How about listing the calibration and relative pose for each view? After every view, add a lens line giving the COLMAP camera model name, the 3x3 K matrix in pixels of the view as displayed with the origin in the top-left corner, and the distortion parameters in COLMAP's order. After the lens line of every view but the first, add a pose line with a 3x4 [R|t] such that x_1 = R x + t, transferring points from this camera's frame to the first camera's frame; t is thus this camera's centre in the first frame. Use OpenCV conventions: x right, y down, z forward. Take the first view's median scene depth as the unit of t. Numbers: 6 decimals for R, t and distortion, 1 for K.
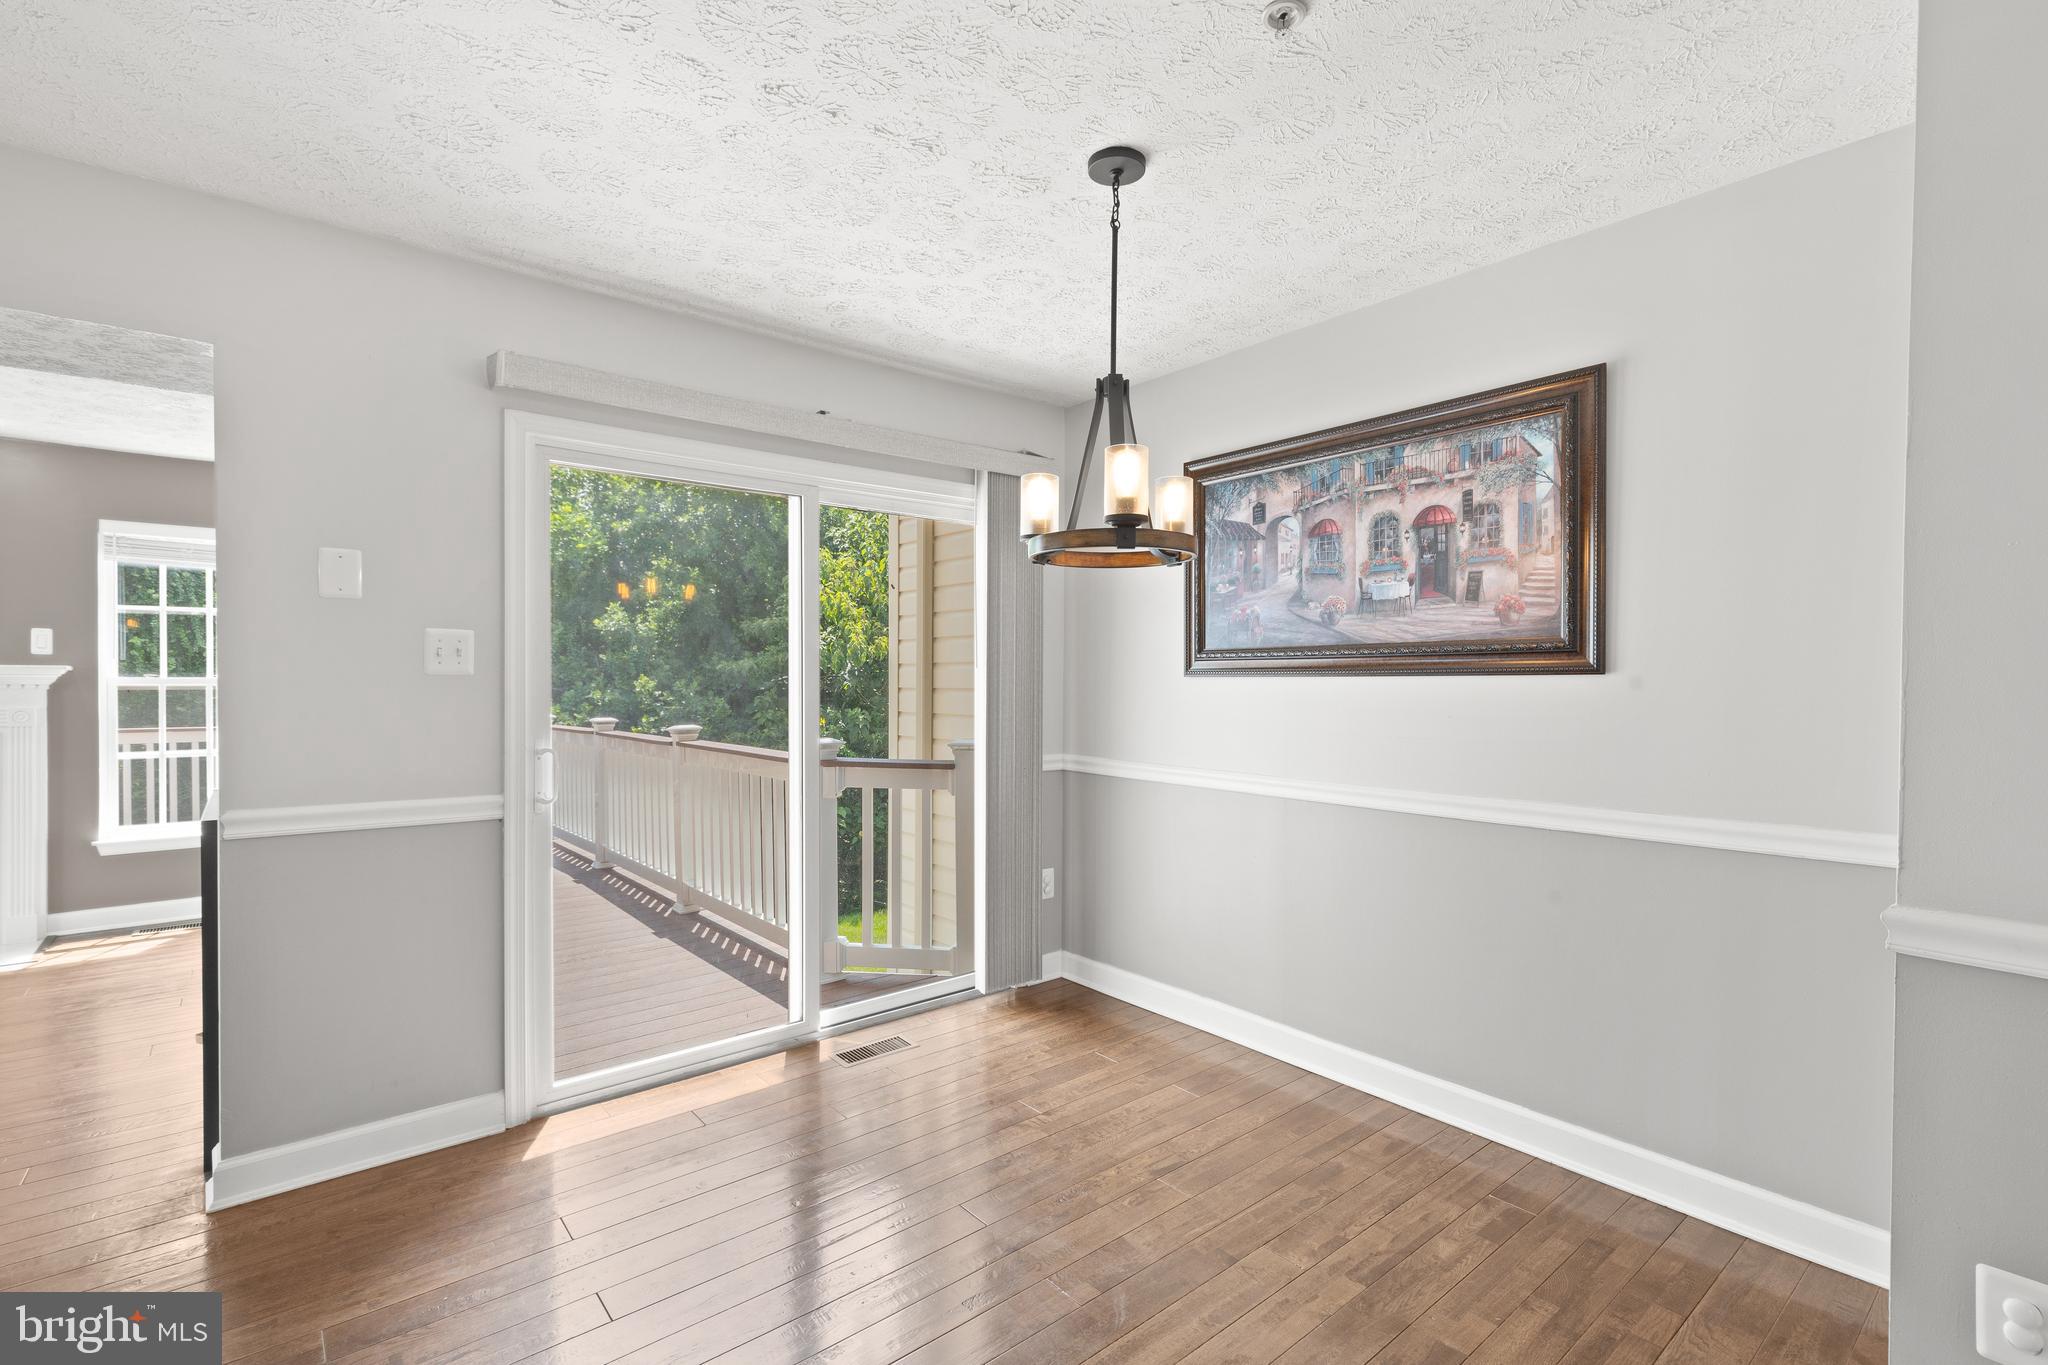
lens RADIAL K [[918.0, 0, 1022.8], [0, 918.0, 679.8], [0, 0, 1]] dist [0.004245, 0.000023]
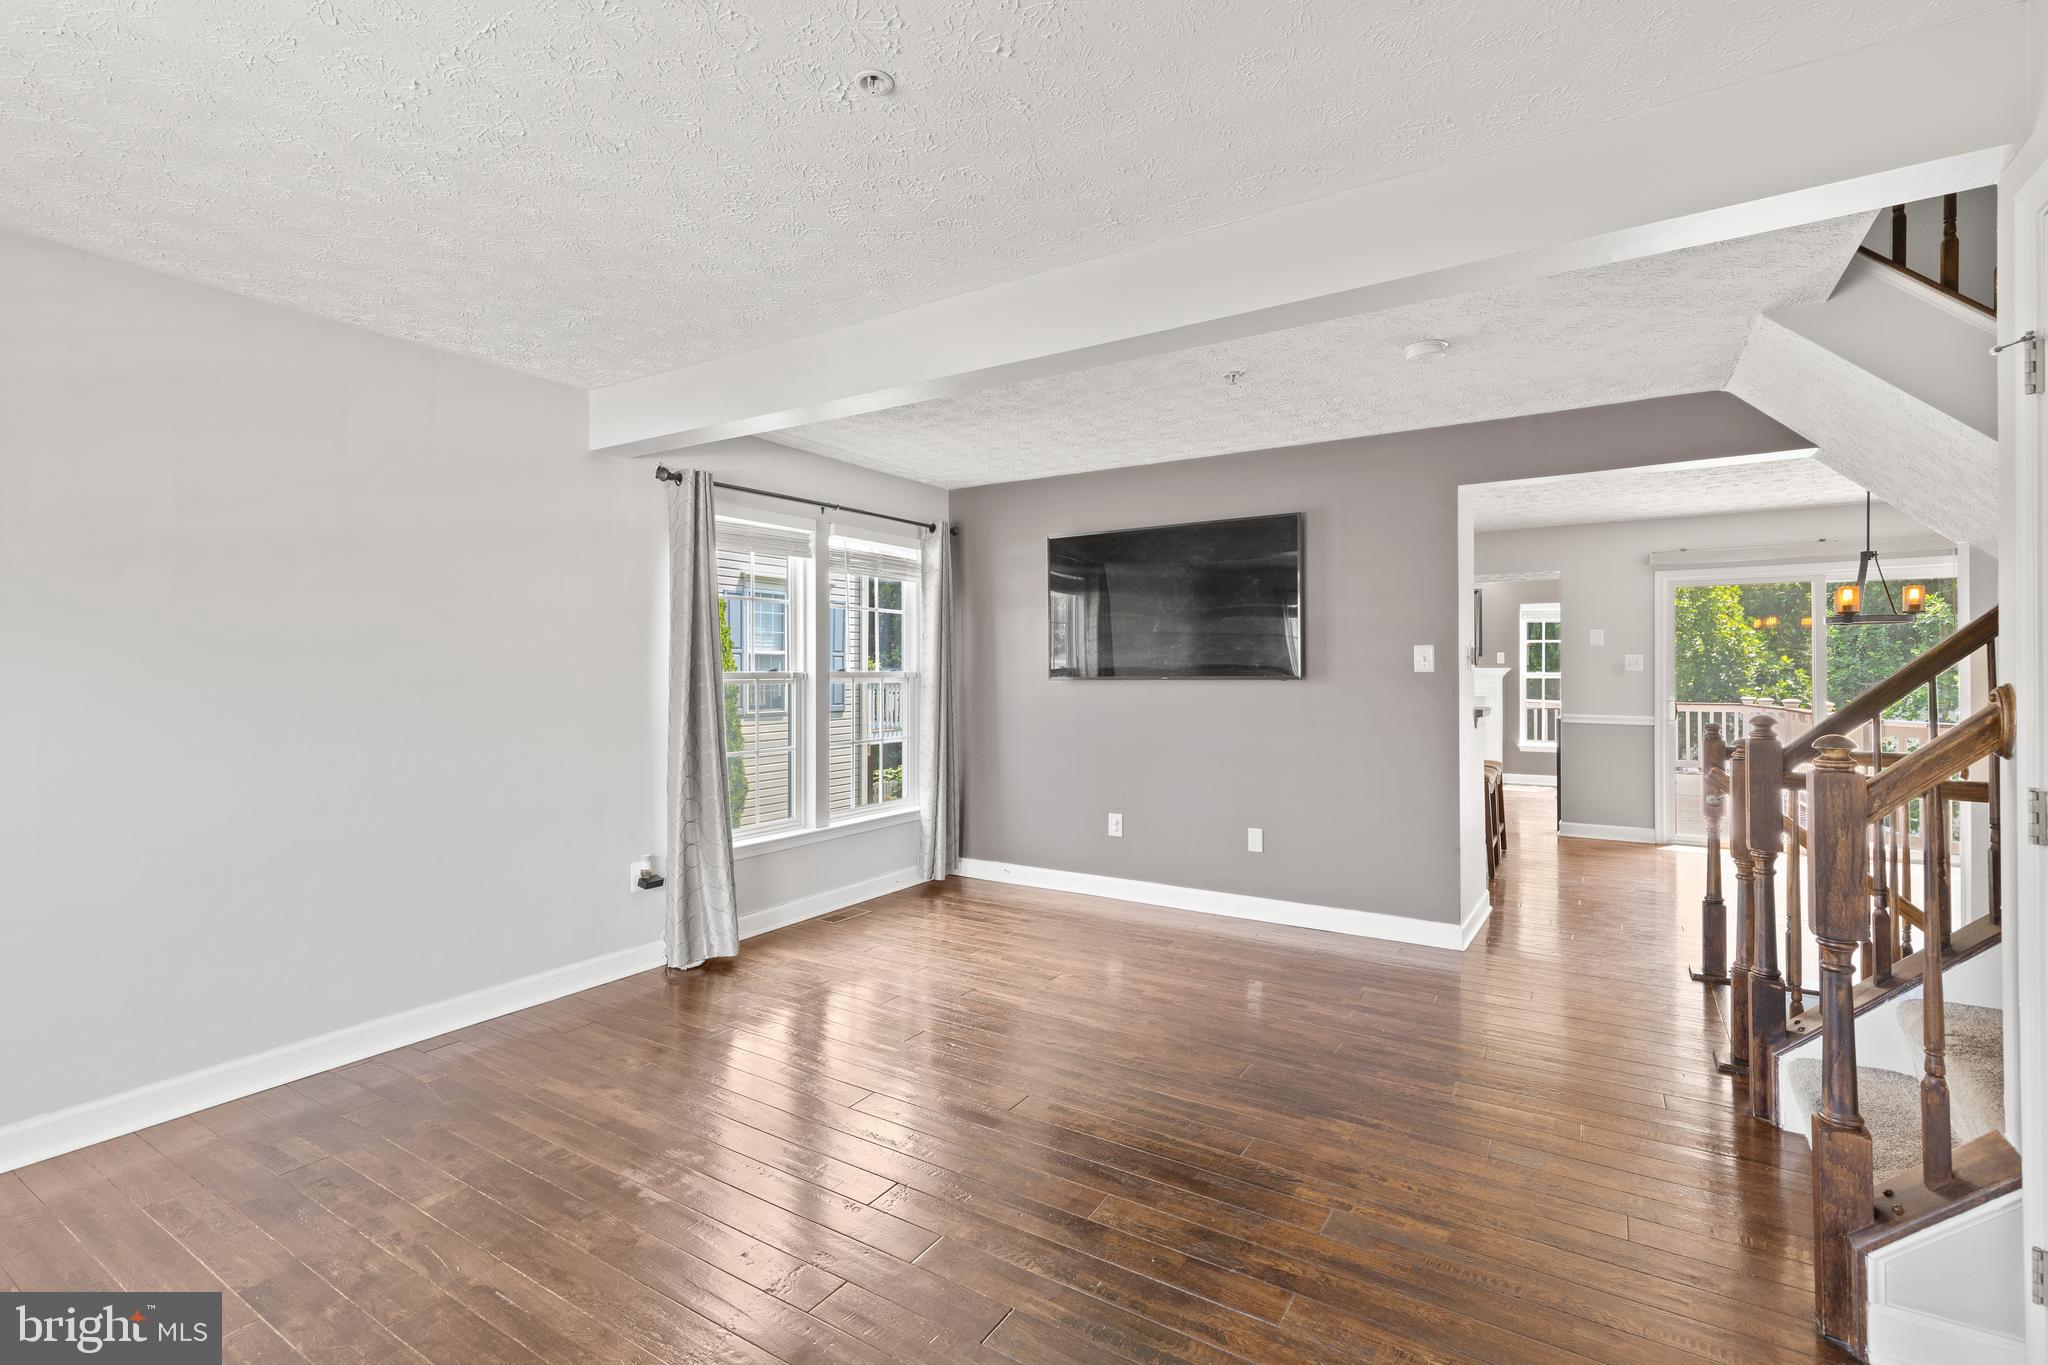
lens RADIAL K [[918.0, 0, 1022.8], [0, 918.0, 679.8], [0, 0, 1]] dist [0.004245, 0.000023]
pose [[0.303883, 0.003905, -0.952701, 0.782559], [0.001404, 0.999989, 0.004547, 0.001857], [0.952708, -0.002719, 0.303874, -0.854447]]
